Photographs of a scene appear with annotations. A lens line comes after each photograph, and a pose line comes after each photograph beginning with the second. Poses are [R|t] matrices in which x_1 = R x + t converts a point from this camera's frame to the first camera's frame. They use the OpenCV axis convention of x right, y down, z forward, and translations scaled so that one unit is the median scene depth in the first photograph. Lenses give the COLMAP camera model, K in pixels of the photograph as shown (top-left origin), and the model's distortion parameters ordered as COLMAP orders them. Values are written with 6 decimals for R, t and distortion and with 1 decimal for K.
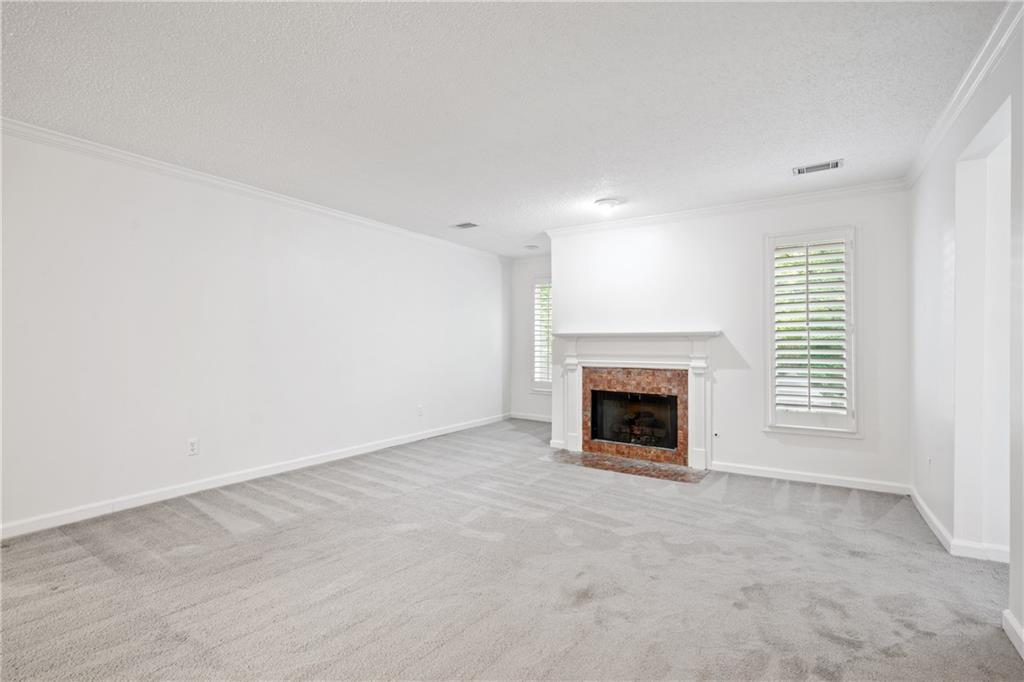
lens RADIAL K [[479.1, 0, 507.2], [0, 479.1, 340.1], [0, 0, 1]] dist [-0.000274, 0.000143]
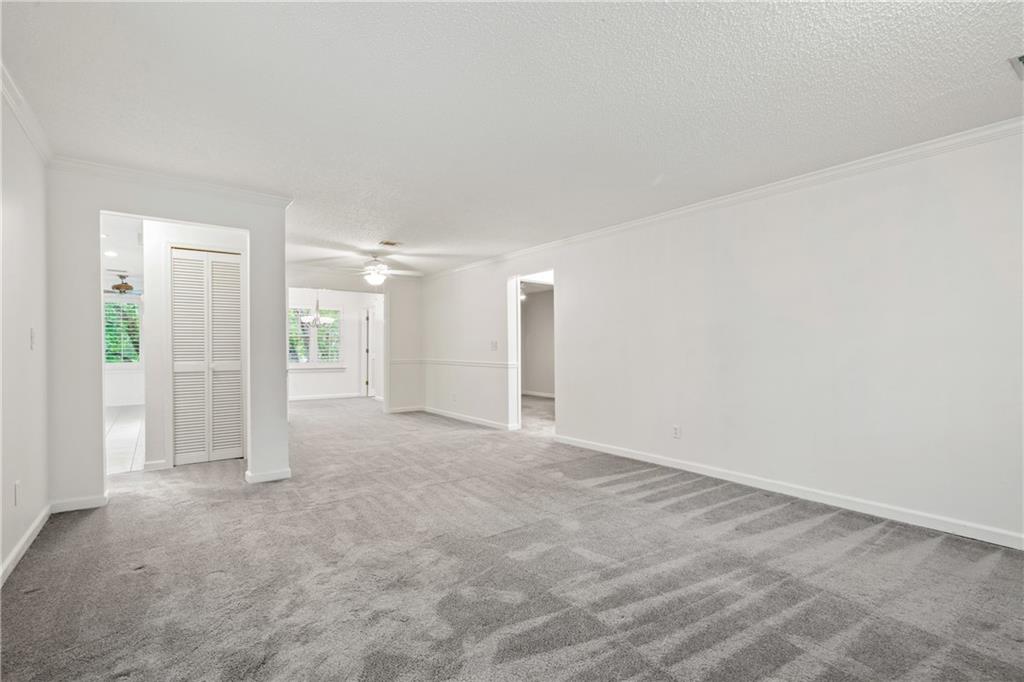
lens RADIAL K [[479.1, 0, 507.2], [0, 479.1, 340.1], [0, 0, 1]] dist [-0.000274, 0.000143]
pose [[-0.353372, -0.019270, -0.935284, 0.519042], [0.006341, 0.999716, -0.022993, 0.006915], [0.935461, -0.014056, -0.353149, 0.786225]]
